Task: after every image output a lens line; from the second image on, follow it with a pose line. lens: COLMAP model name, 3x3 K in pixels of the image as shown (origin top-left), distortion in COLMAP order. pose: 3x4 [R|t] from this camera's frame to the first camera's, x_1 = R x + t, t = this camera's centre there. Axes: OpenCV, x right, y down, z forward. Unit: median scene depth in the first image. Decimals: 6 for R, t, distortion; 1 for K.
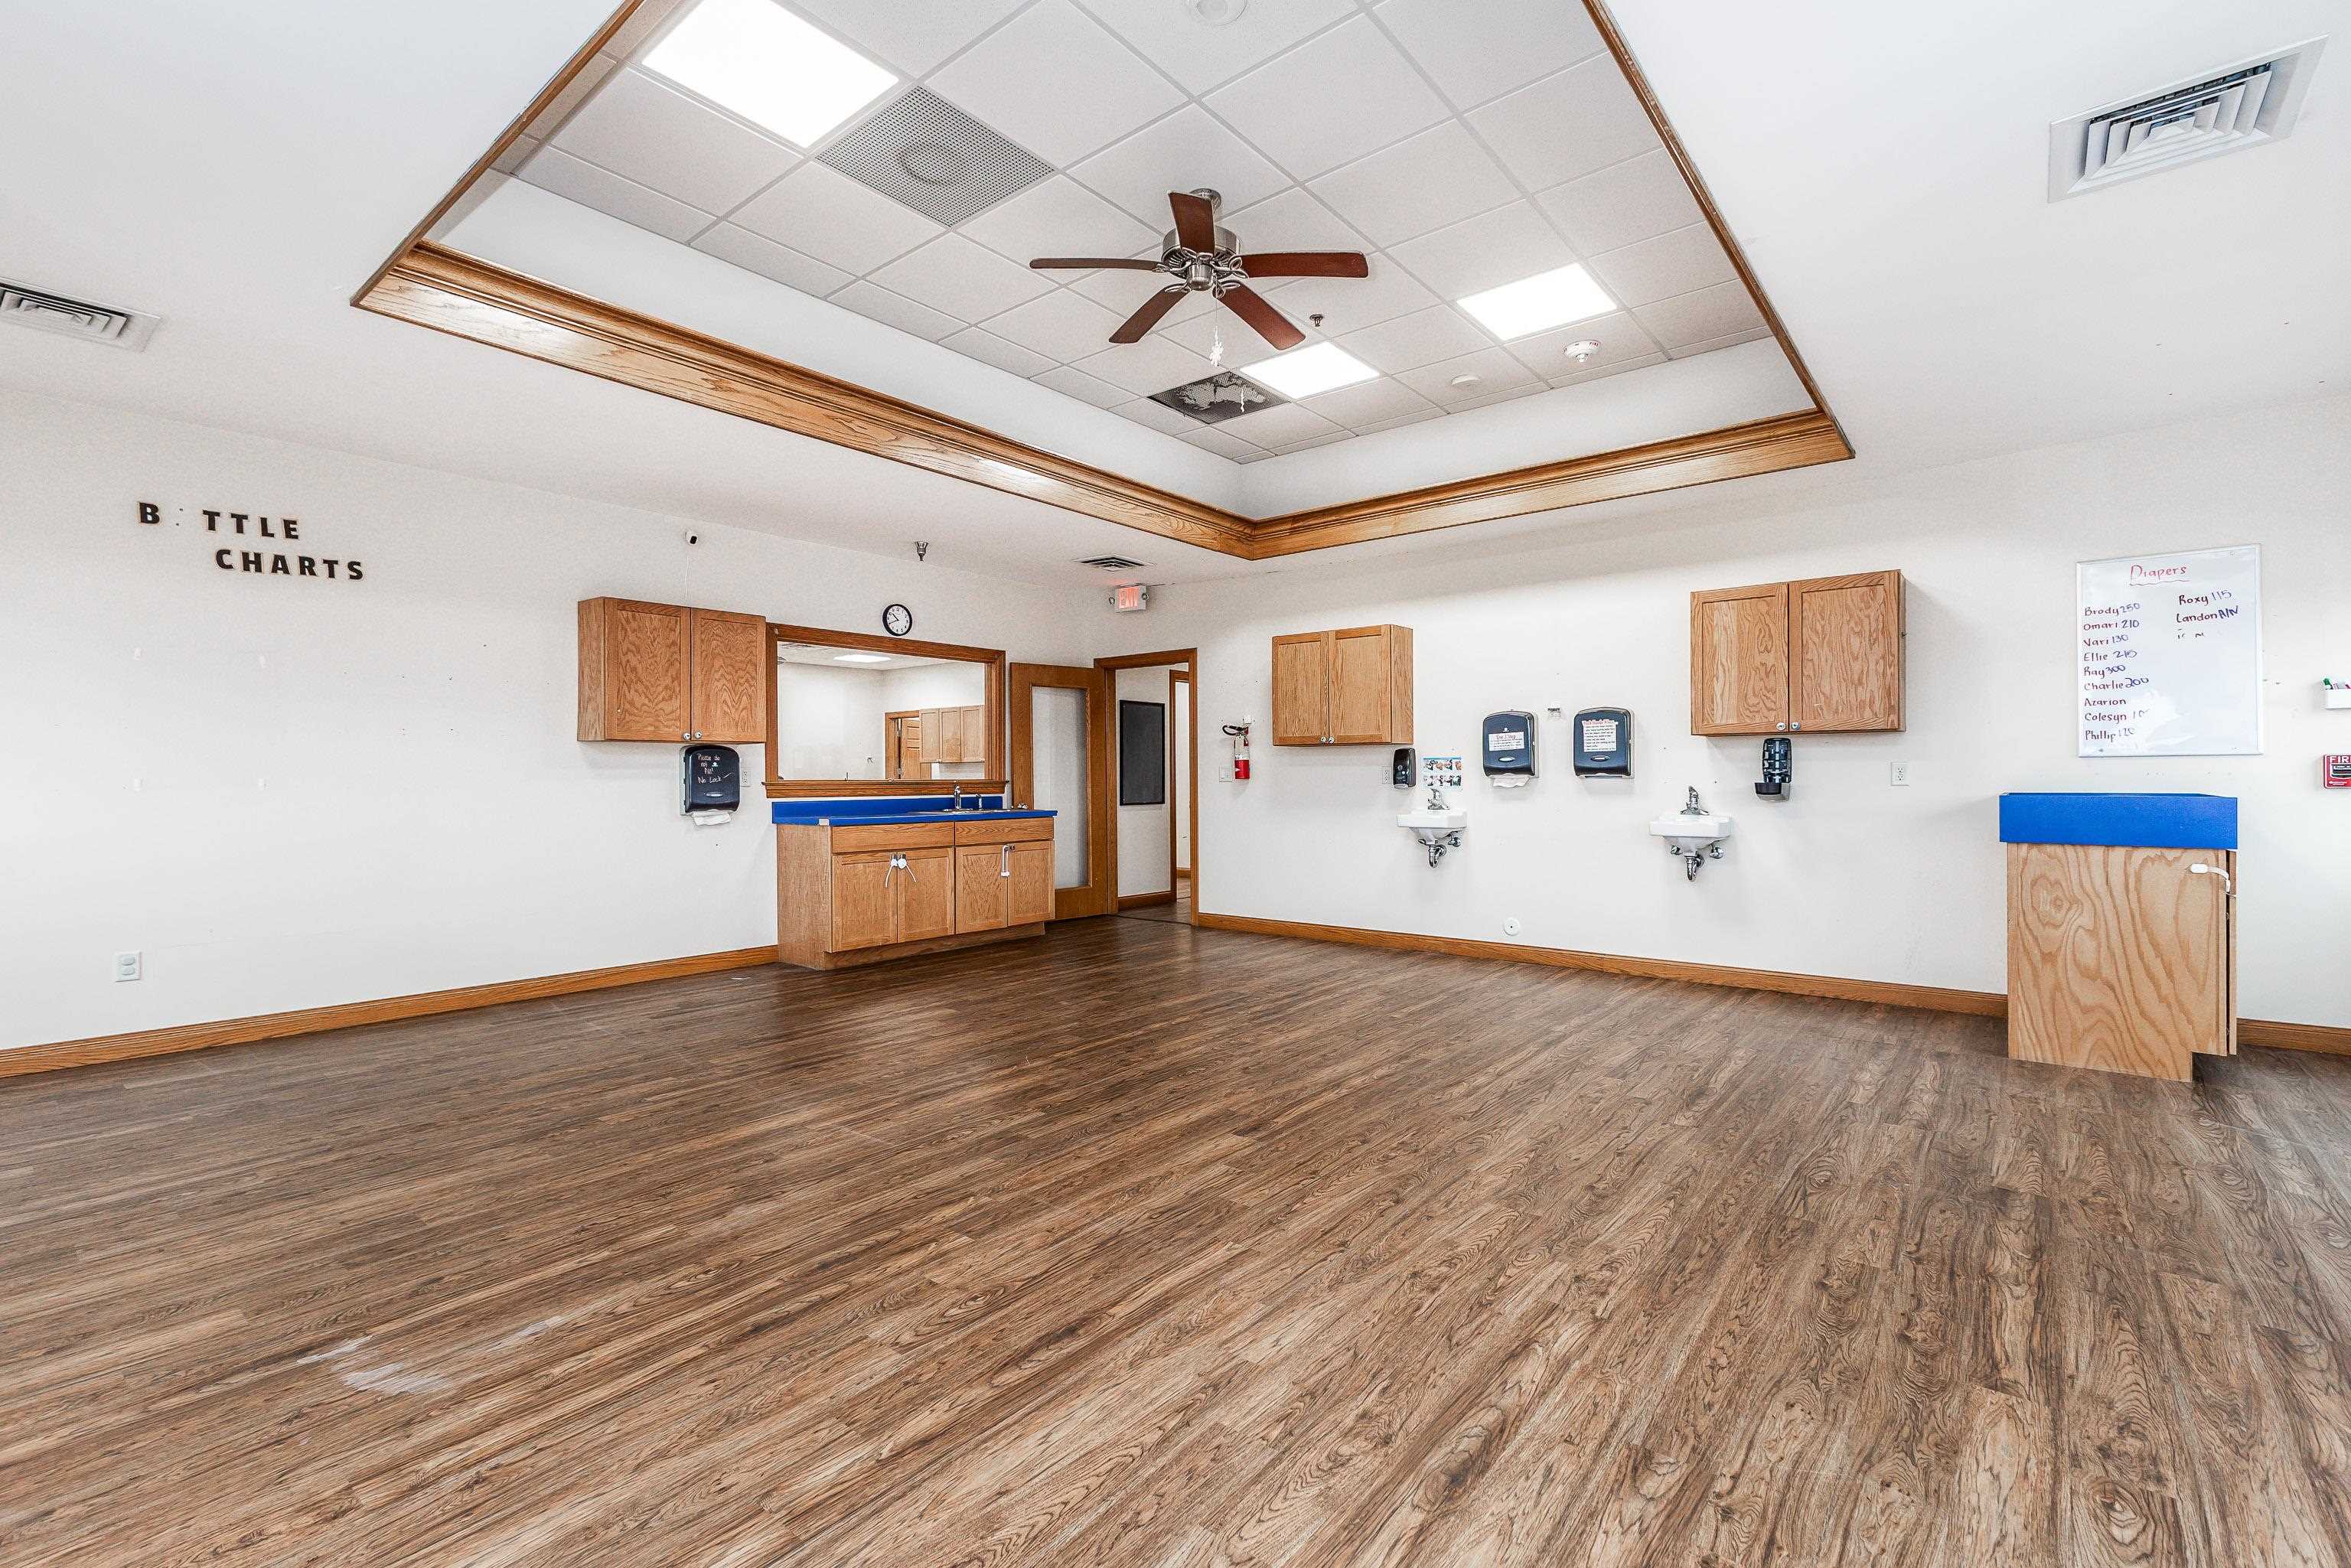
lens RADIAL K [[1039.9, 0, 1181.9], [0, 1039.9, 778.5], [0, 0, 1]] dist [0.015078, -0.005928]
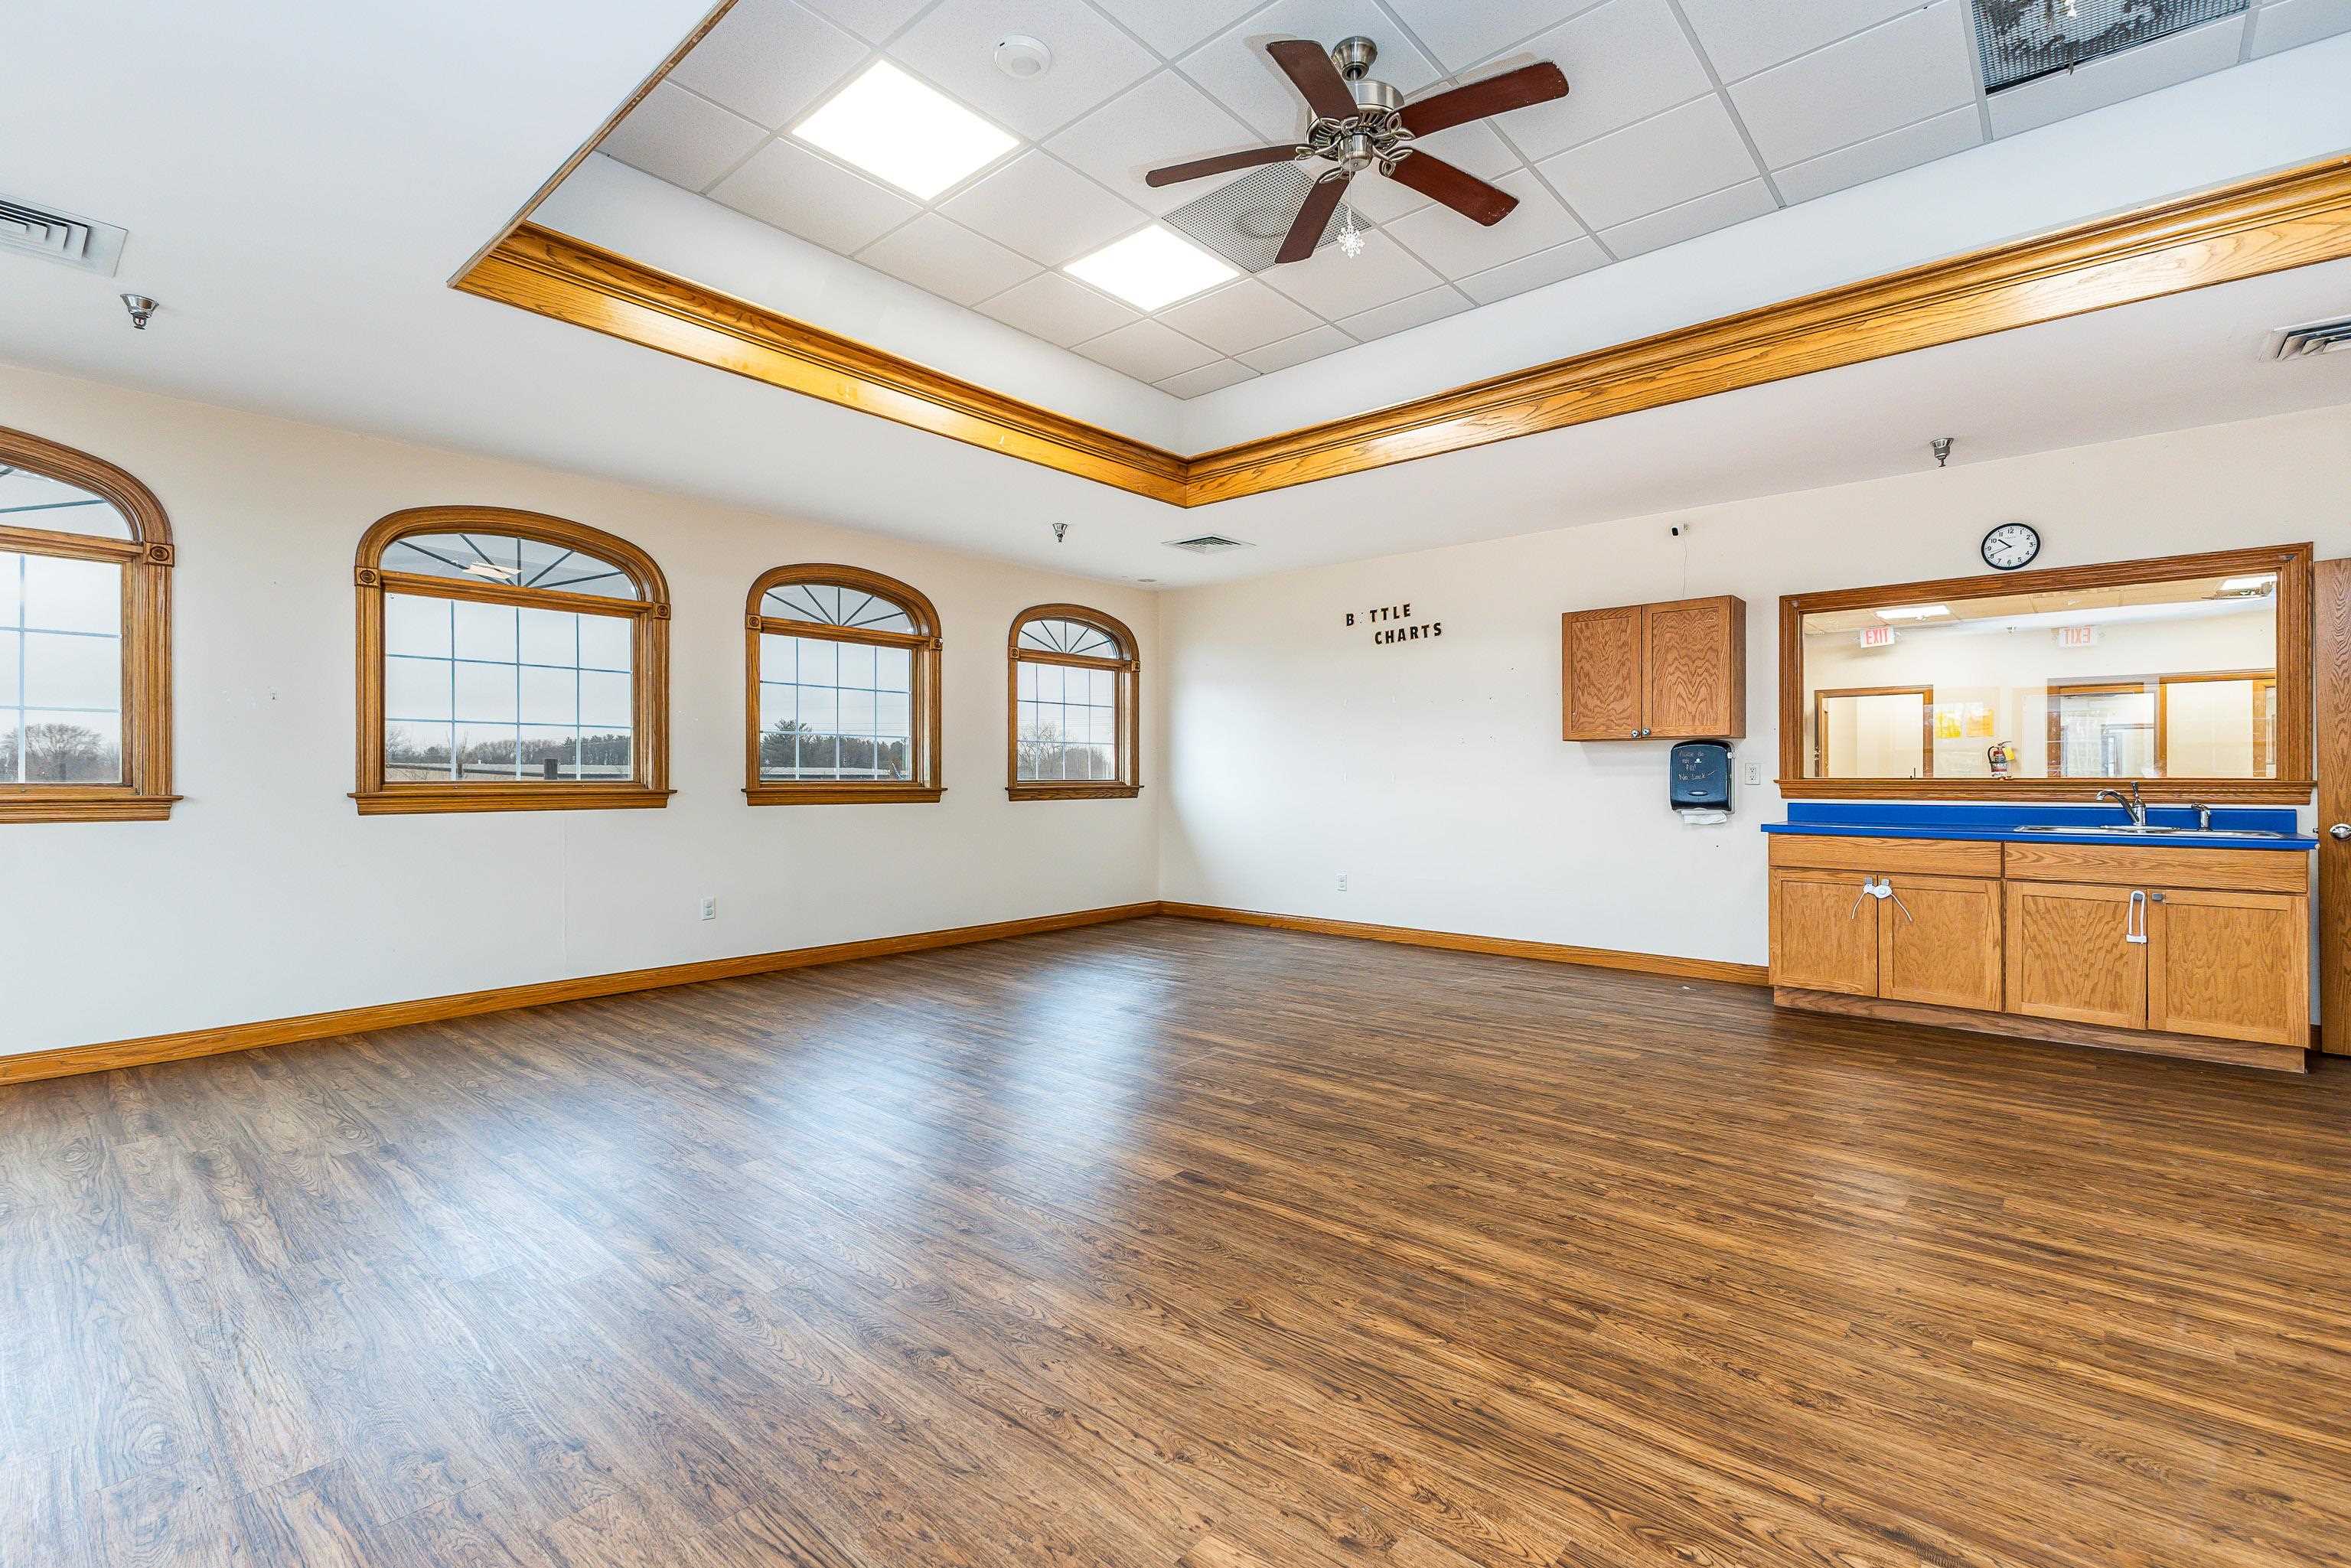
lens RADIAL K [[1039.9, 0, 1181.9], [0, 1039.9, 778.5], [0, 0, 1]] dist [0.015078, -0.005928]
pose [[-0.029796, 0.006869, -0.999532, 0.673897], [-0.000588, 0.999976, 0.006890, -0.004538], [0.999556, 0.000793, -0.029792, 0.725778]]
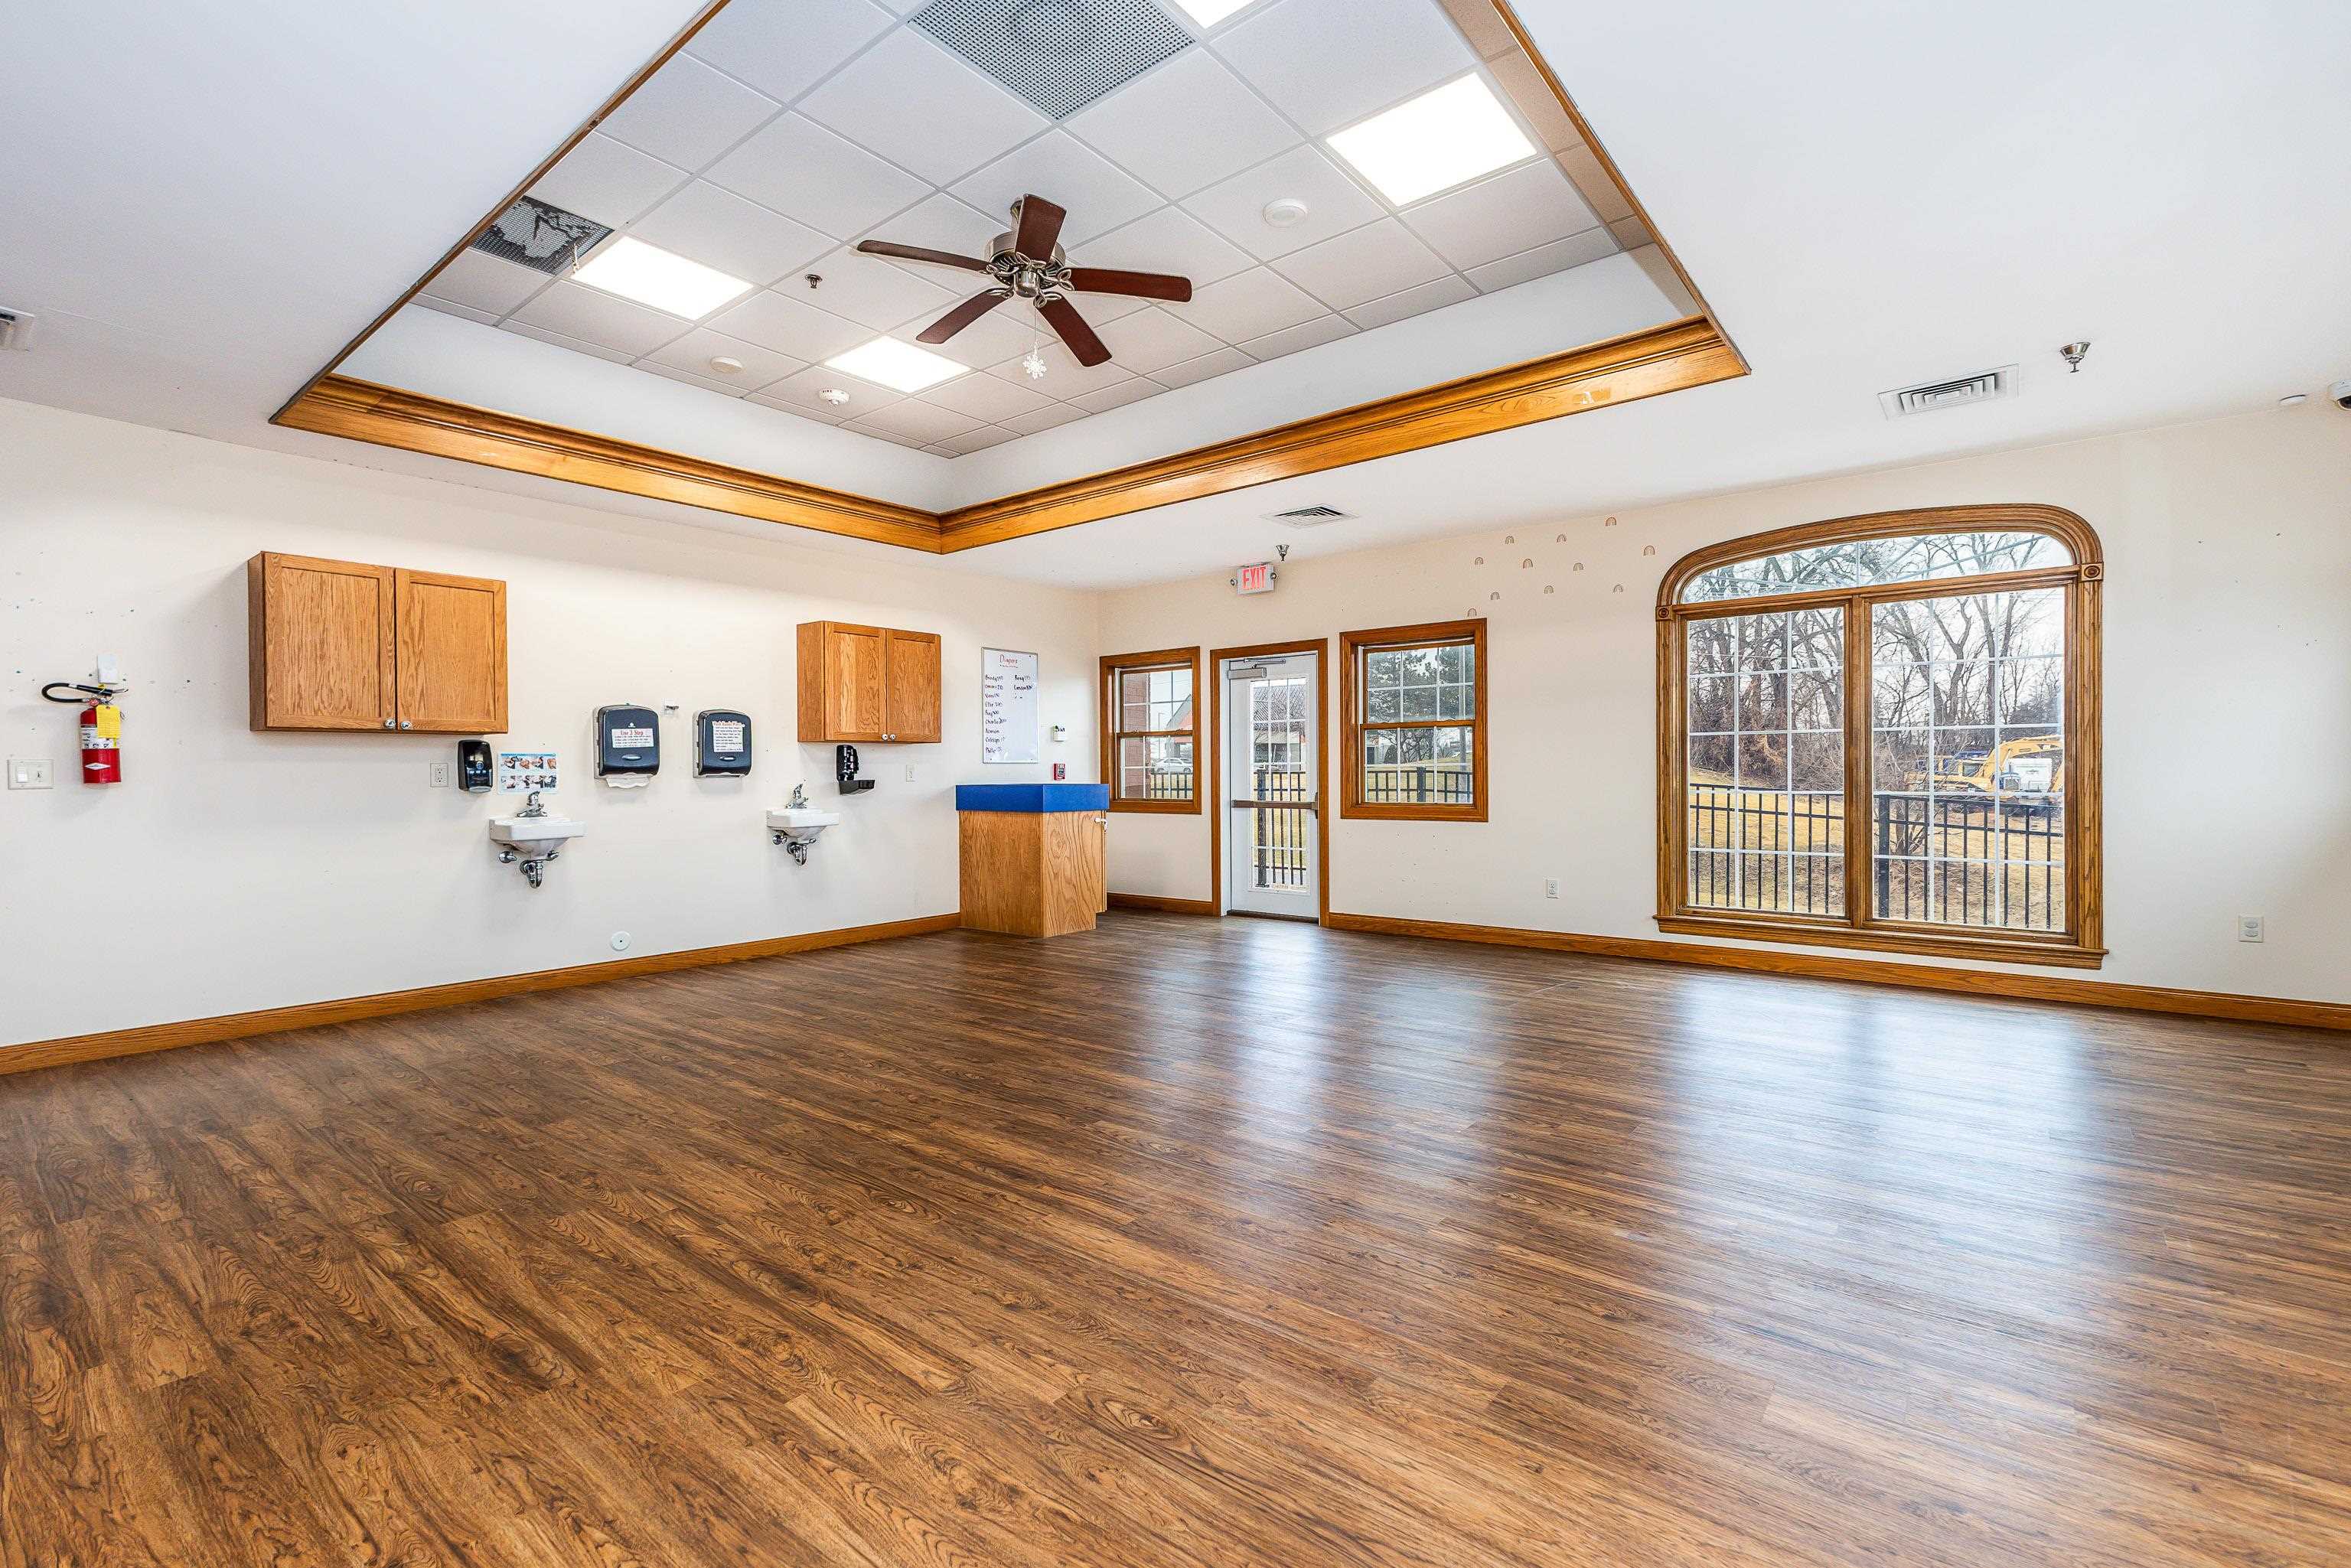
lens RADIAL K [[1039.9, 0, 1181.9], [0, 1039.9, 778.5], [0, 0, 1]] dist [0.015078, -0.005928]
pose [[-0.010394, -0.002636, 0.999943, -0.822966], [0.009281, 0.999953, 0.002732, 0.002914], [-0.999903, 0.009309, -0.010369, 0.702450]]
